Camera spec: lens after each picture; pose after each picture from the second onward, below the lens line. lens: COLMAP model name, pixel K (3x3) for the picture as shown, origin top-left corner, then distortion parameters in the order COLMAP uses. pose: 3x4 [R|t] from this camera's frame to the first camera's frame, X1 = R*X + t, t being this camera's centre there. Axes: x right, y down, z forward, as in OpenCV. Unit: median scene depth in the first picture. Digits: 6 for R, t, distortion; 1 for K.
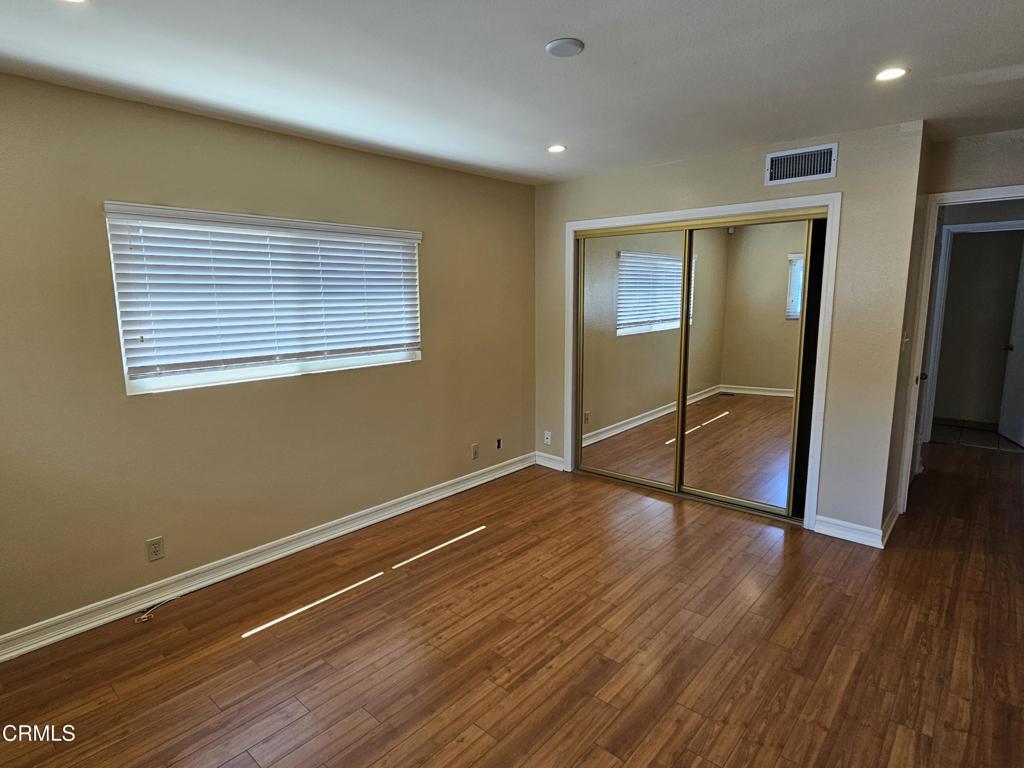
lens RADIAL K [[557.4, 0, 509.5], [0, 557.4, 382.0], [0, 0, 1]] dist [-0.003438, 0.001289]
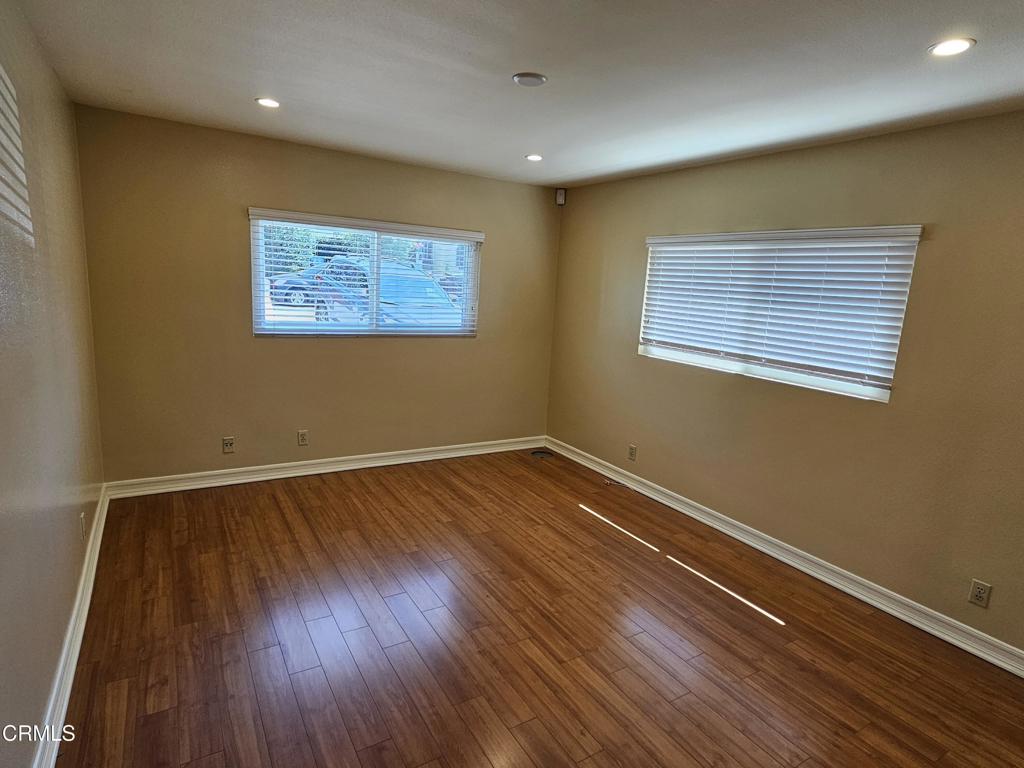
lens RADIAL K [[557.4, 0, 509.7], [0, 557.4, 385.6], [0, 0, 1]] dist [-0.003438, 0.001289]
pose [[-0.293062, 0.169986, -0.940861, 0.824852], [-0.204488, 0.950153, 0.235359, -0.164181], [0.933969, 0.261370, -0.243694, 0.891966]]
